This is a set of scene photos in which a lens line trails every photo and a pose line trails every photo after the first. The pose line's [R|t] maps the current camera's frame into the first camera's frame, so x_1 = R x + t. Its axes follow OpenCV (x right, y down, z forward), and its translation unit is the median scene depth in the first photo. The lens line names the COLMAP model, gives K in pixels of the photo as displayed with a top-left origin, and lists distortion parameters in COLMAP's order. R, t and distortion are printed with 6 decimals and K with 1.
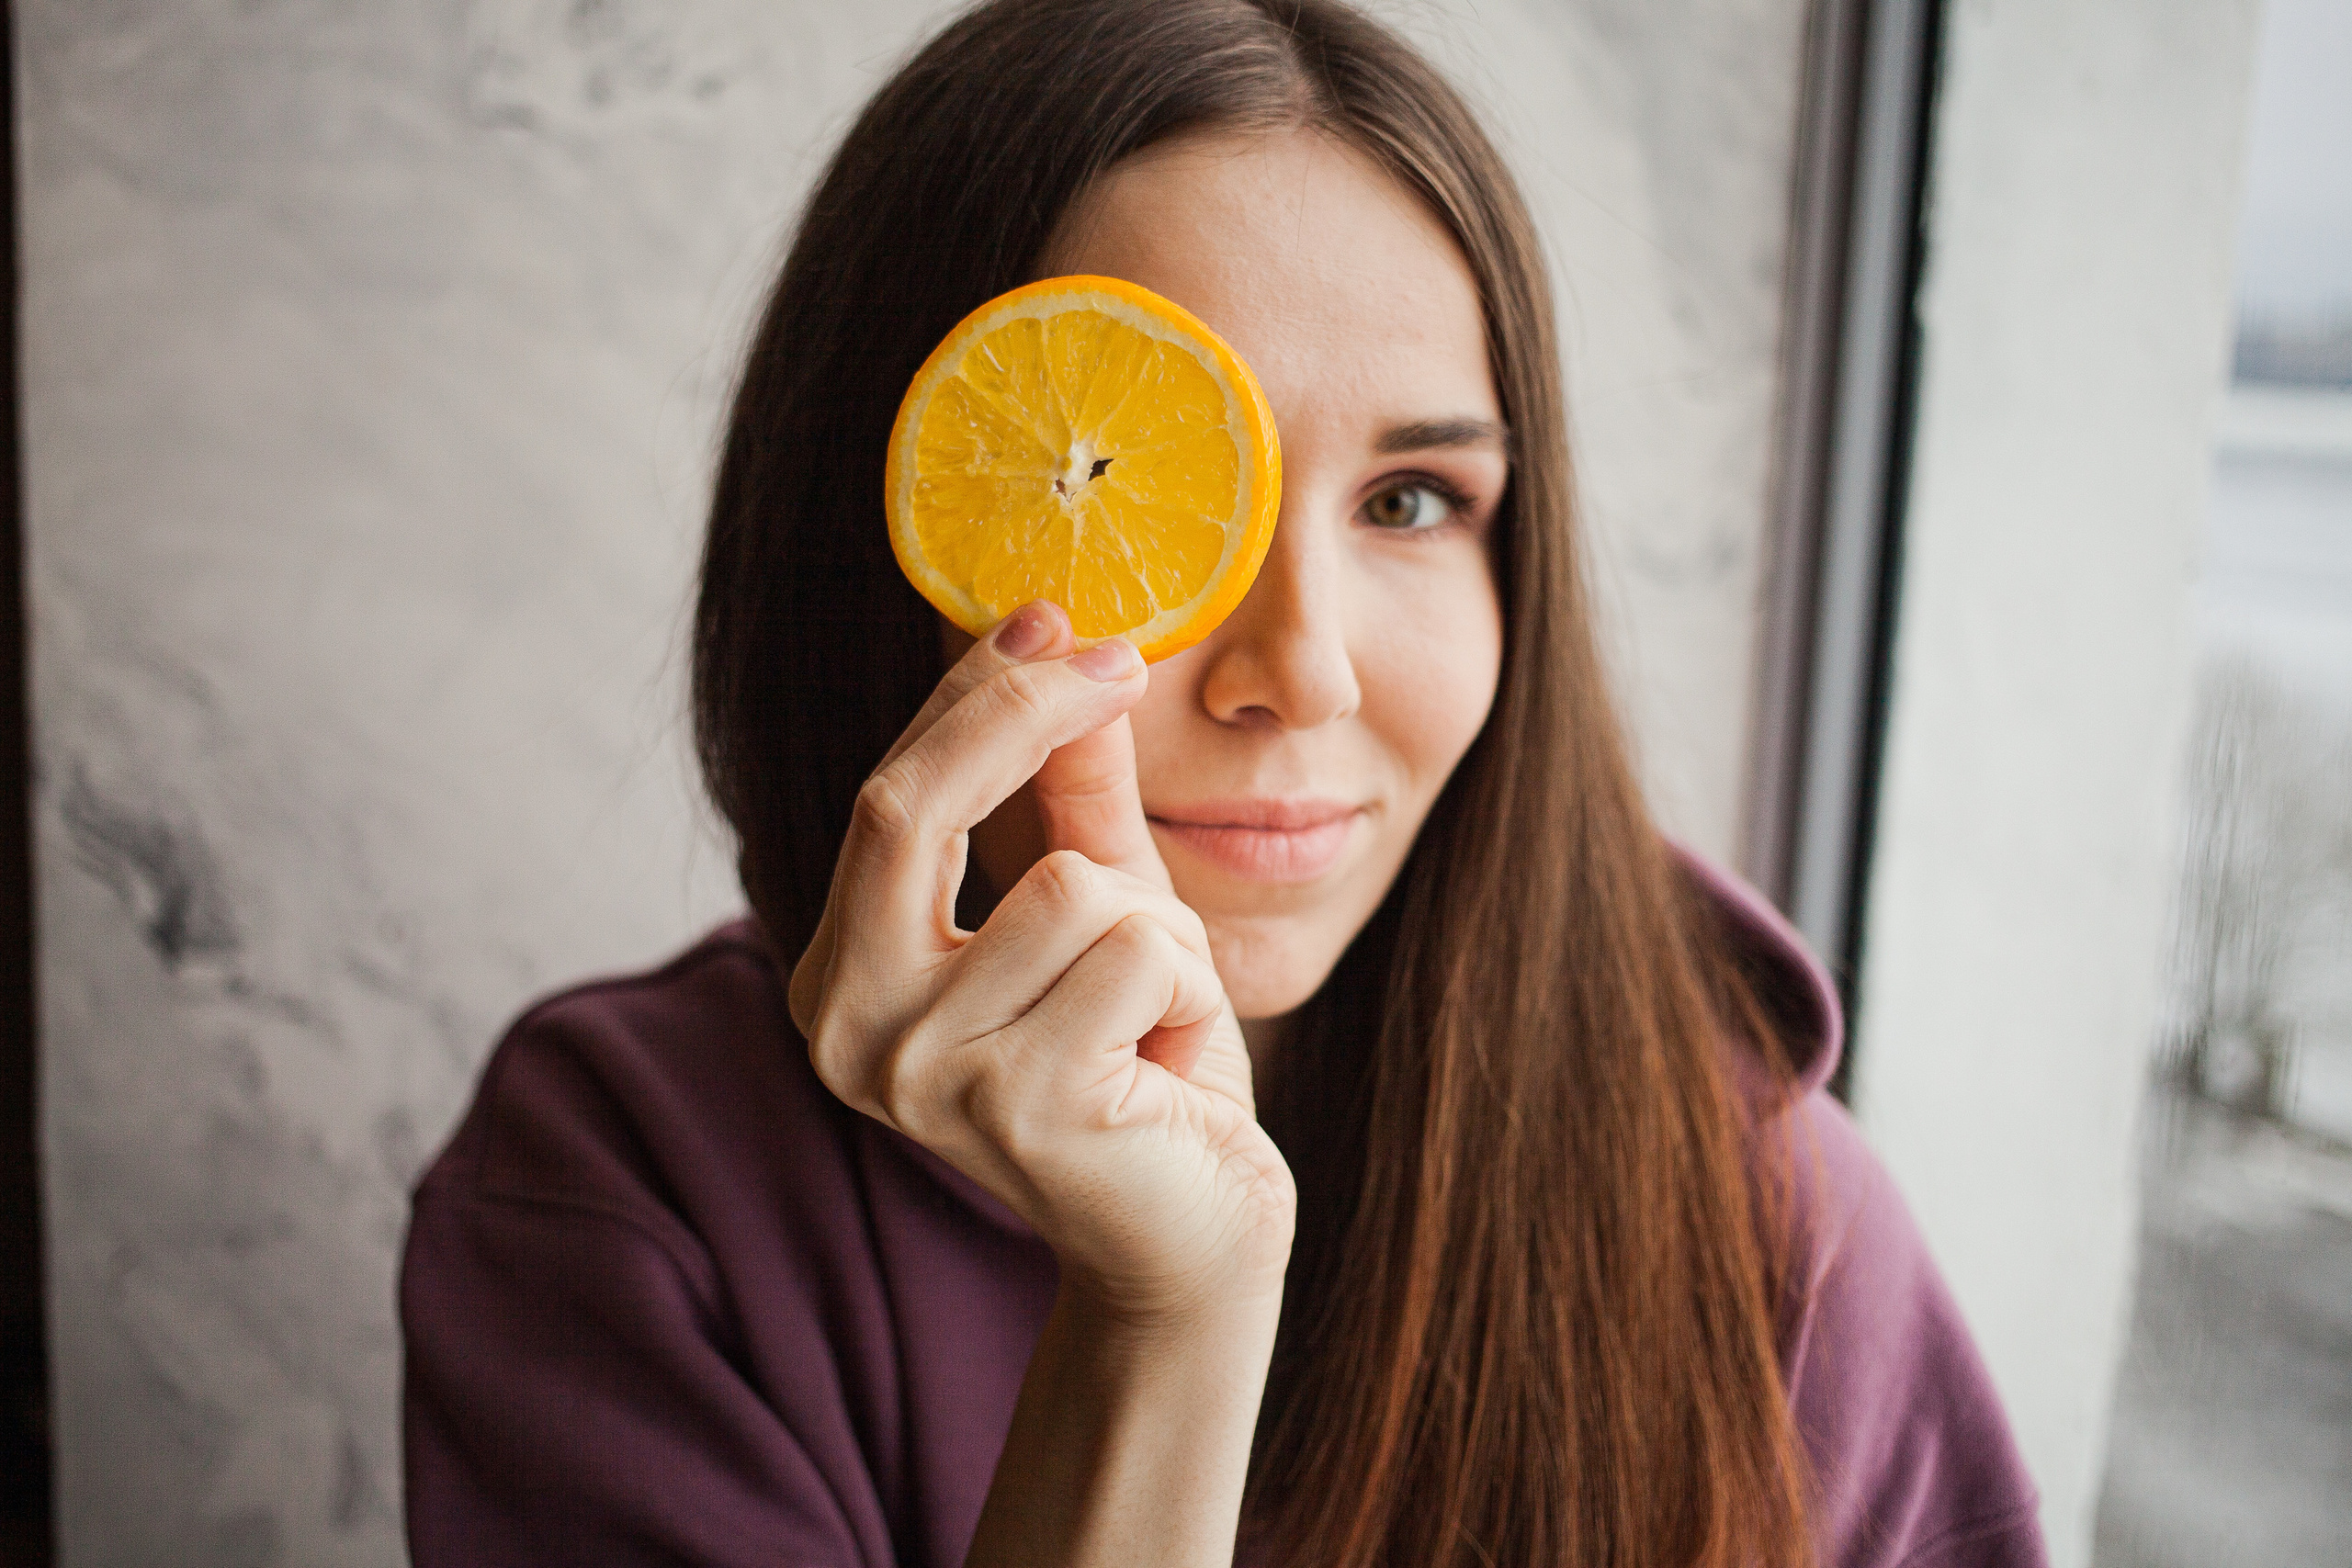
lens RADIAL K [[2560.4, 0, 1177.2], [0, 2560.4, 813.0], [0, 0, 1]] dist [-0.059674, 0.000000]
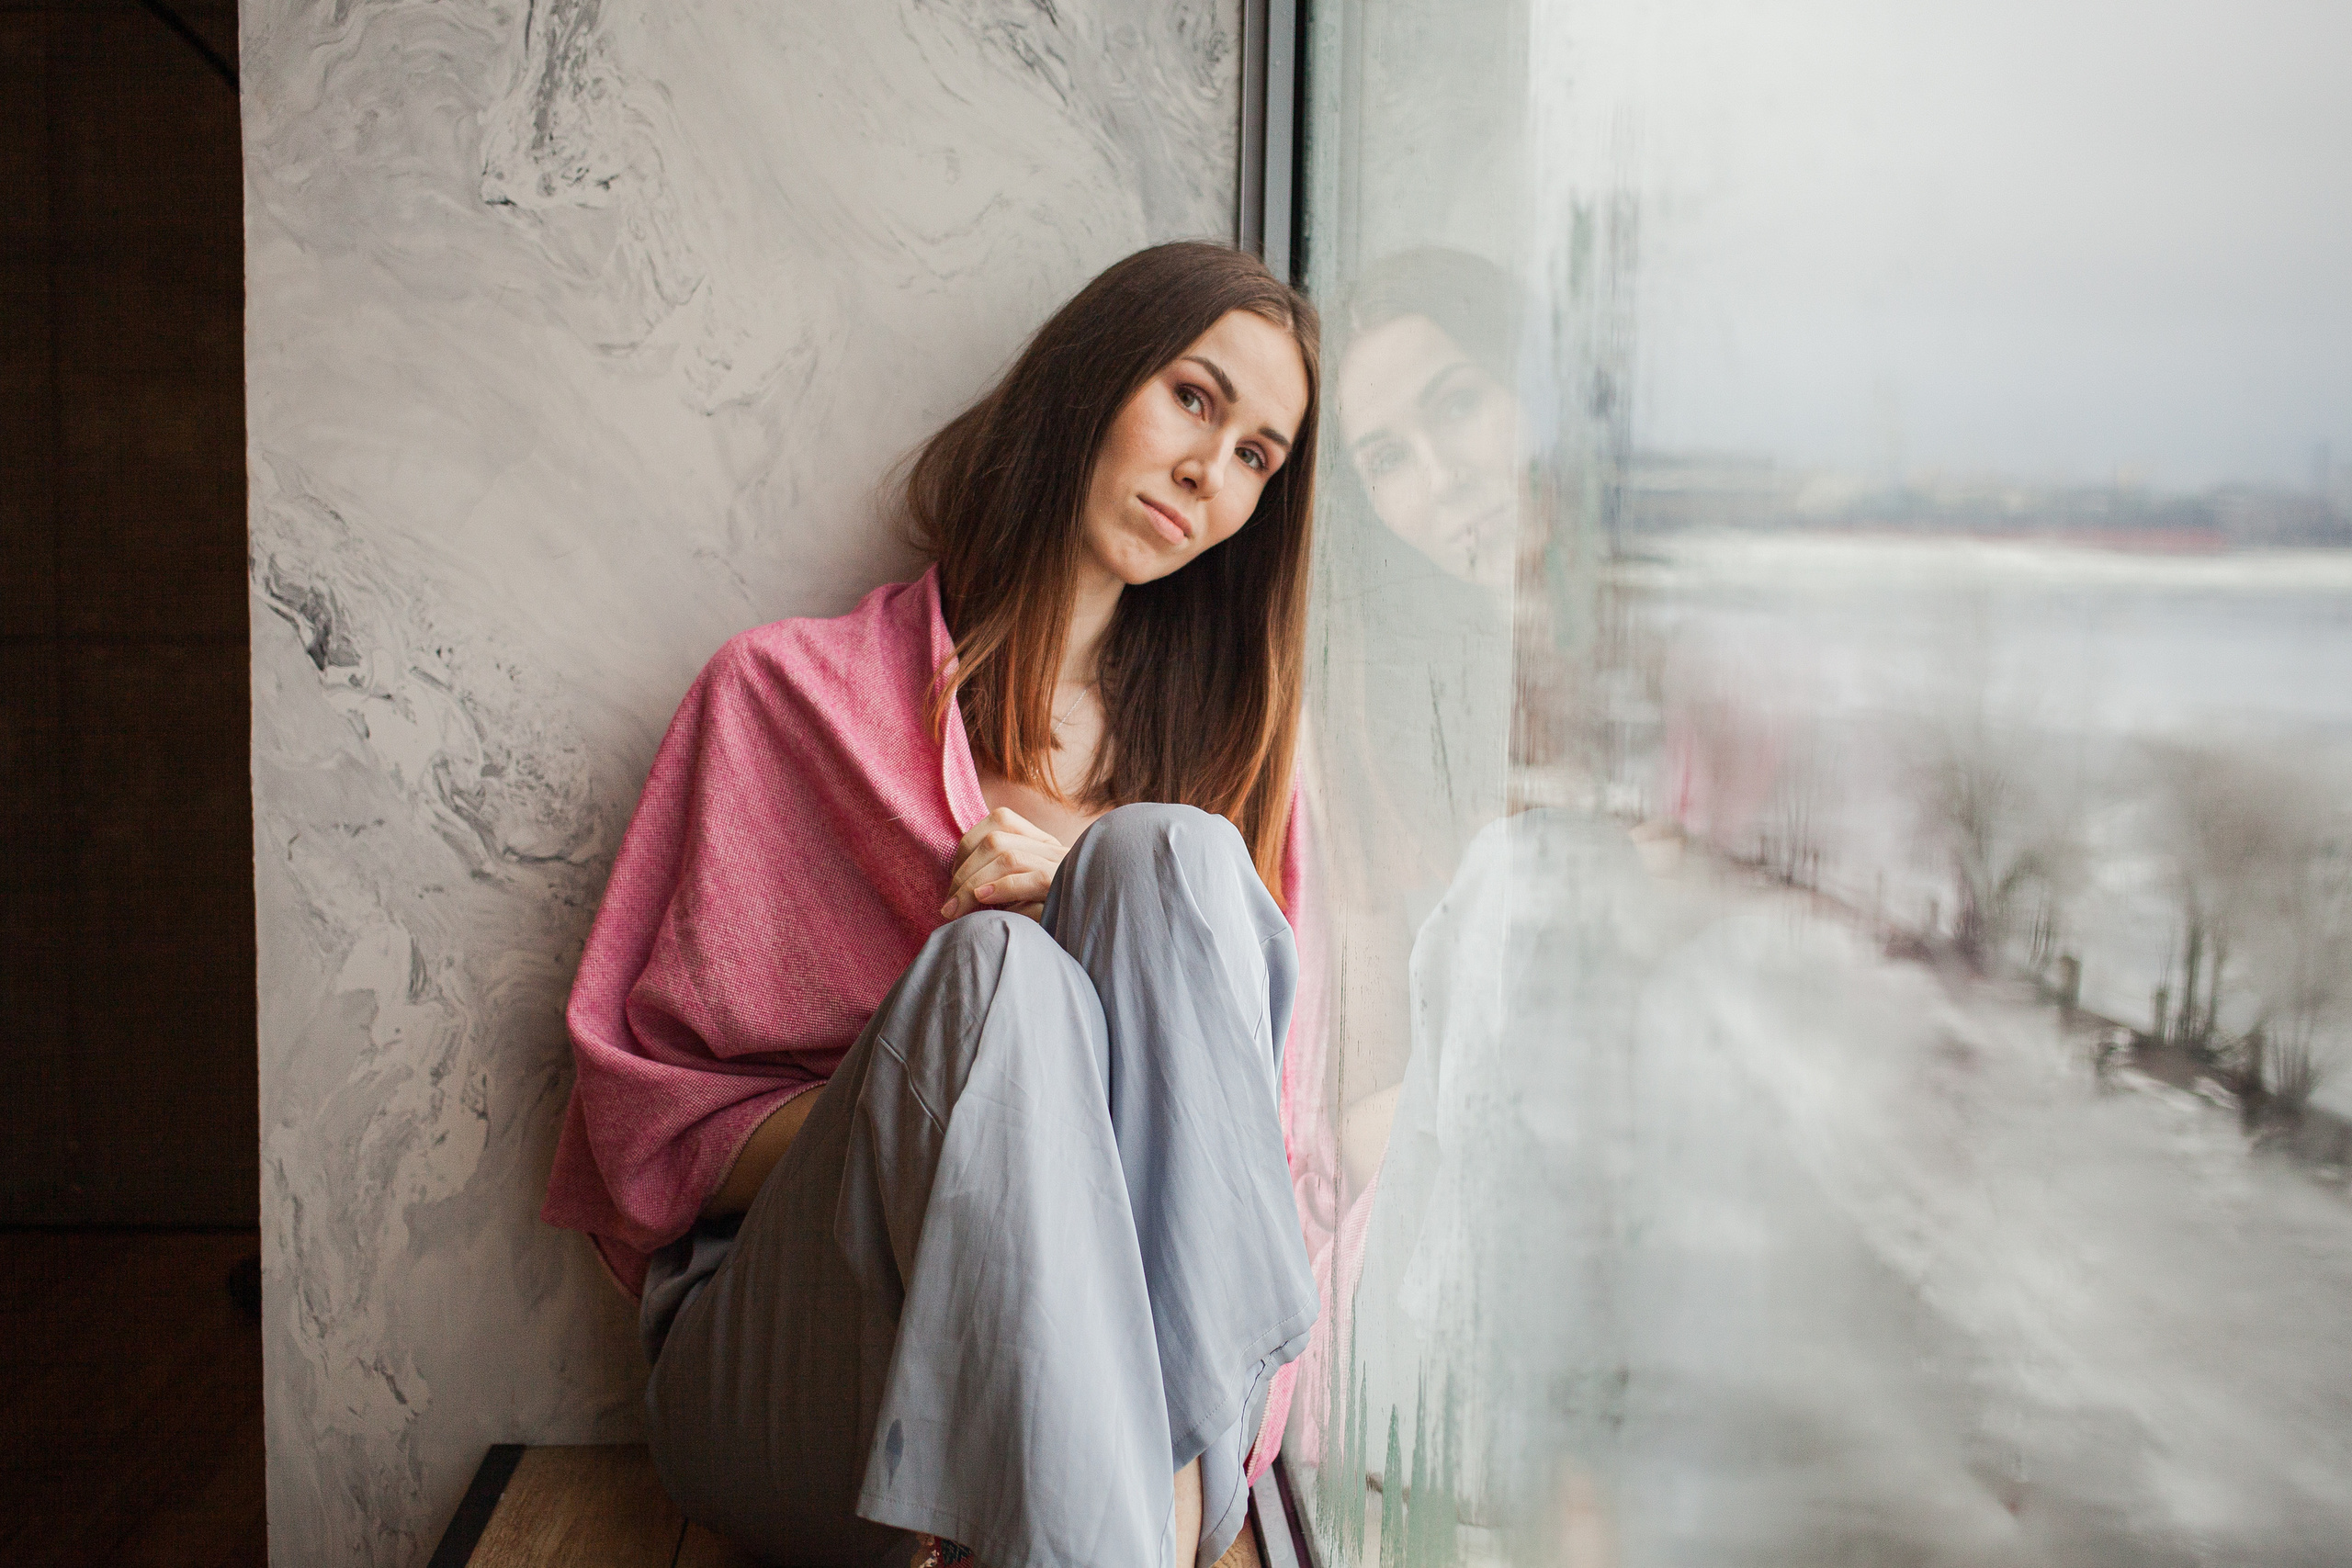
lens RADIAL K [[2560.4, 0, 1166.6], [0, 2560.4, 835.4], [0, 0, 1]] dist [-0.059674, 0.000000]
pose [[0.988830, -0.005146, -0.148961, 0.483573], [-0.002458, 0.998705, -0.050815, 0.274516], [0.149030, 0.050614, 0.987537, -0.718606]]
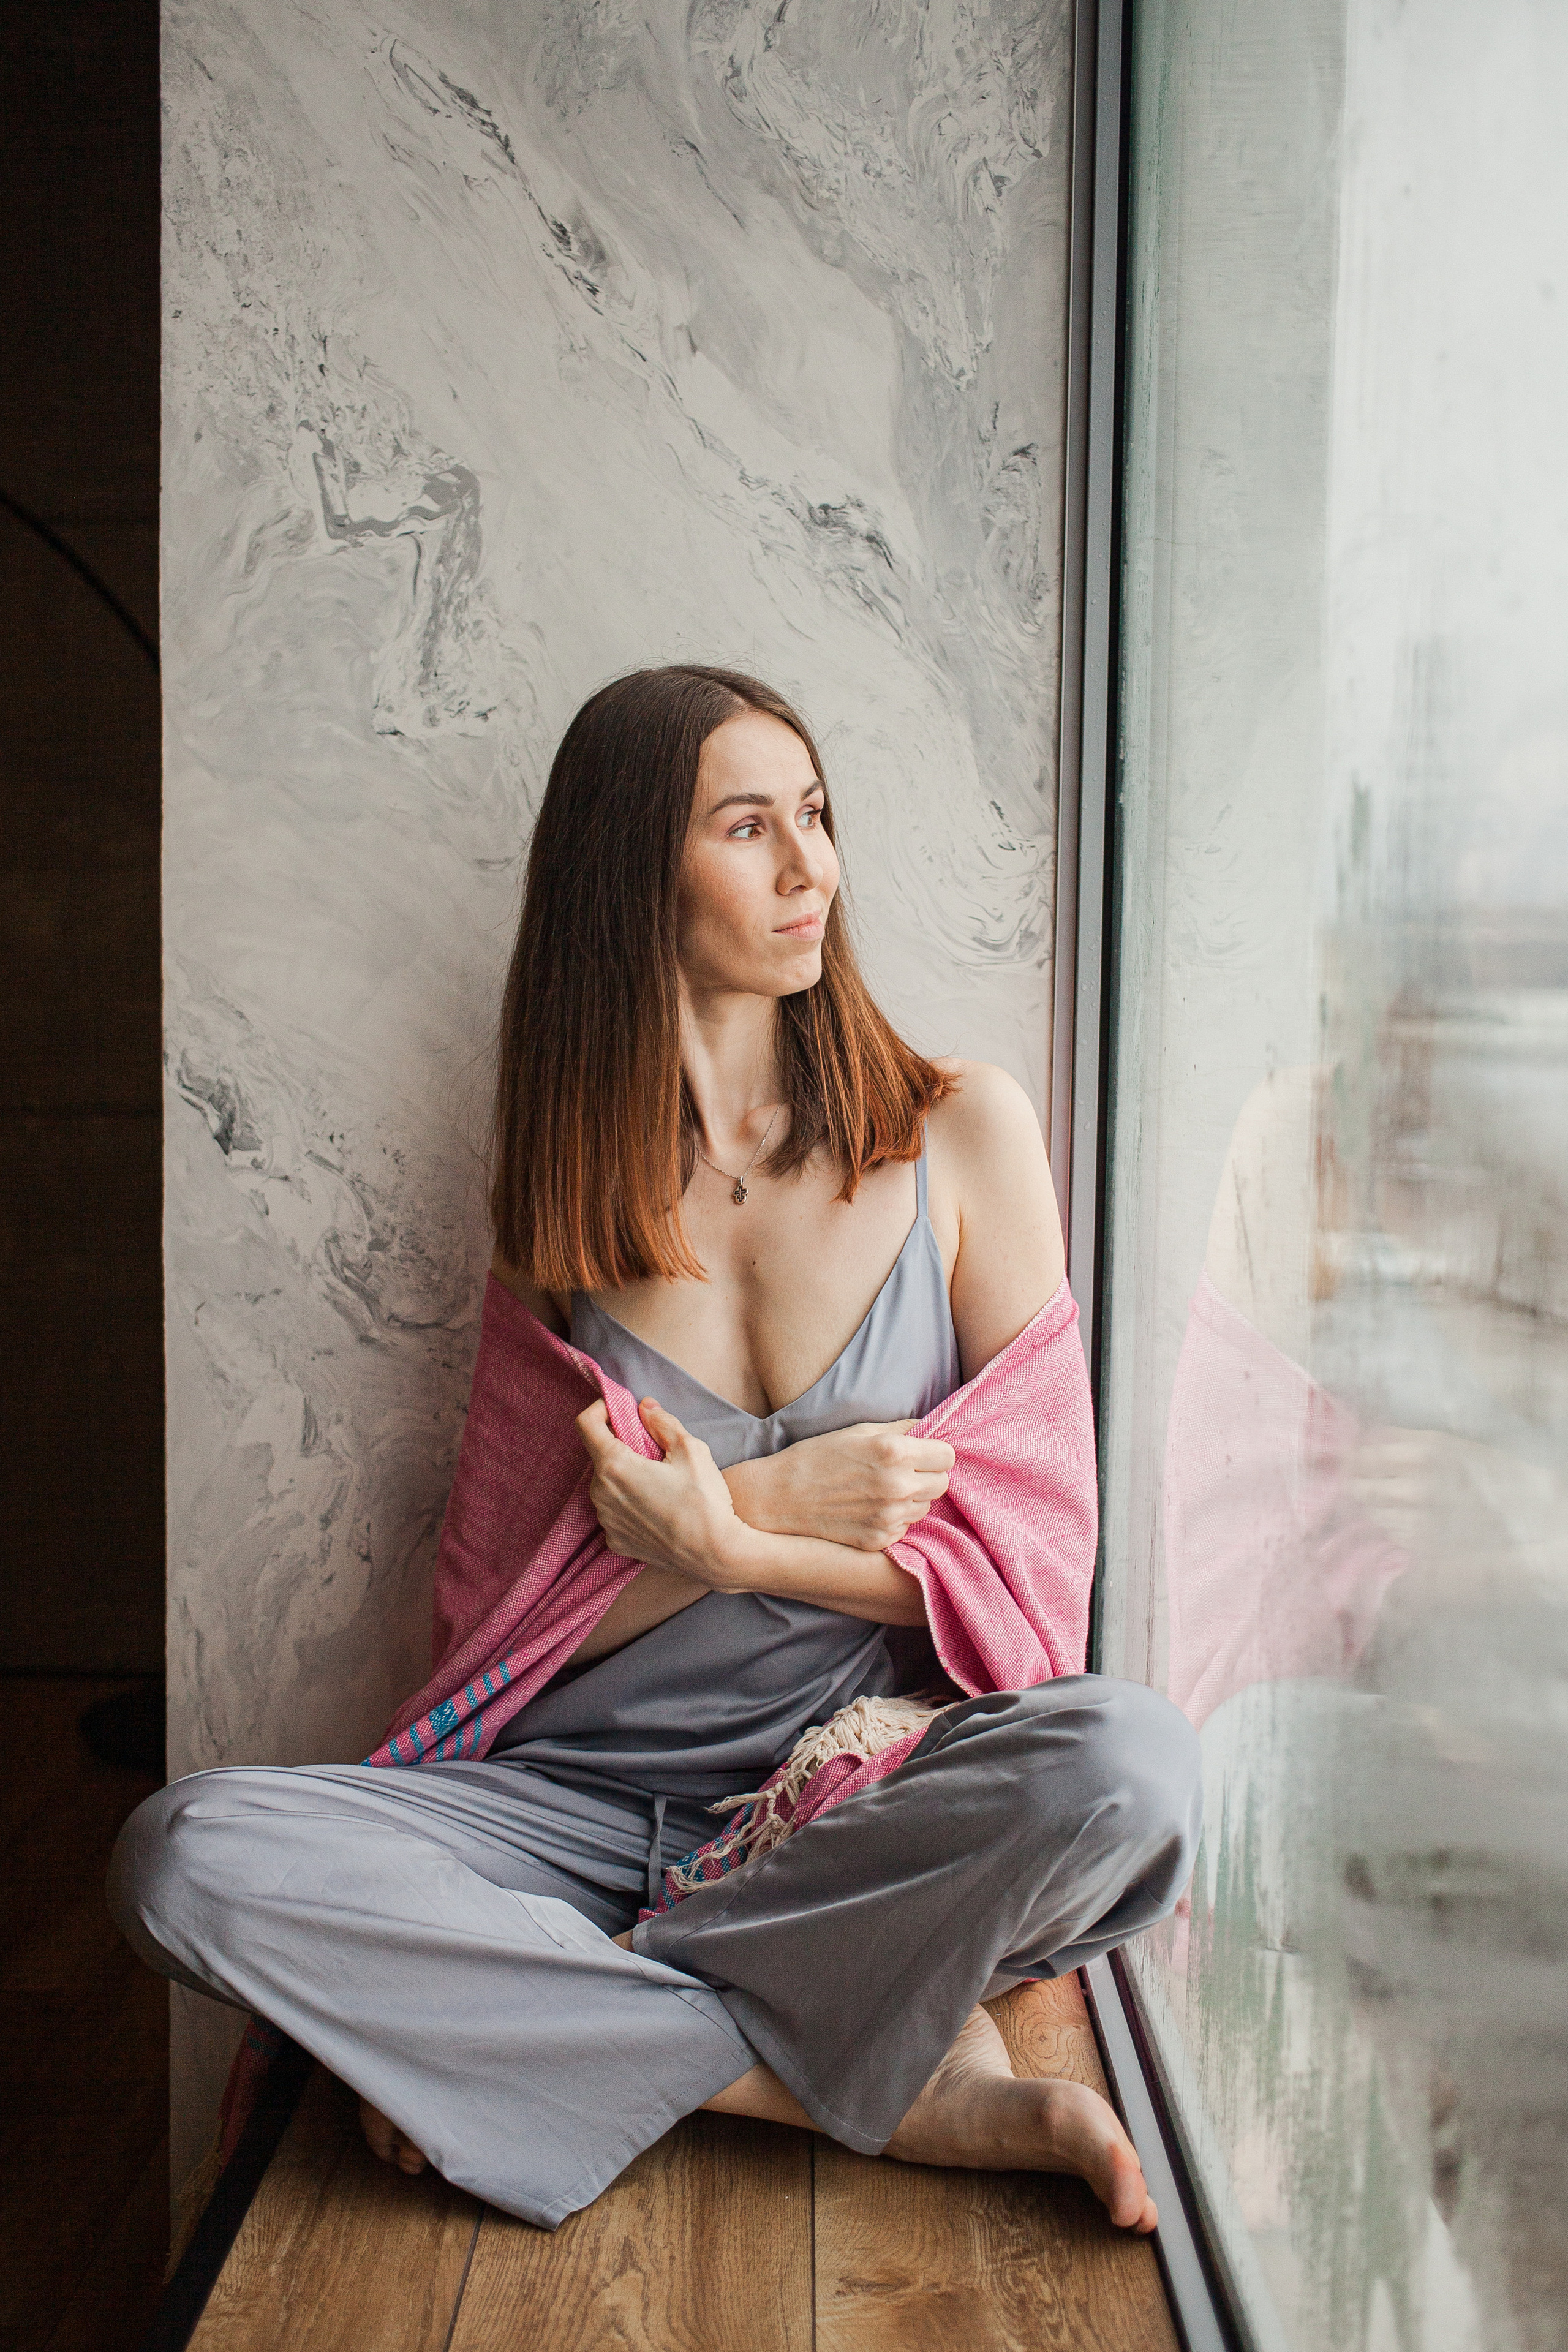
lens RADIAL K [[2560.7, 0, 799.5], [0, 2560.7, 1238.7], [0, 0, 1]] dist [-0.059674, 0.000000]
pose [[0.976661, -0.005969, -0.214703, 0.493270], [-0.010121, 0.997224, -0.073768, 0.277071], [0.214547, 0.074219, 0.973890, -0.889617]]
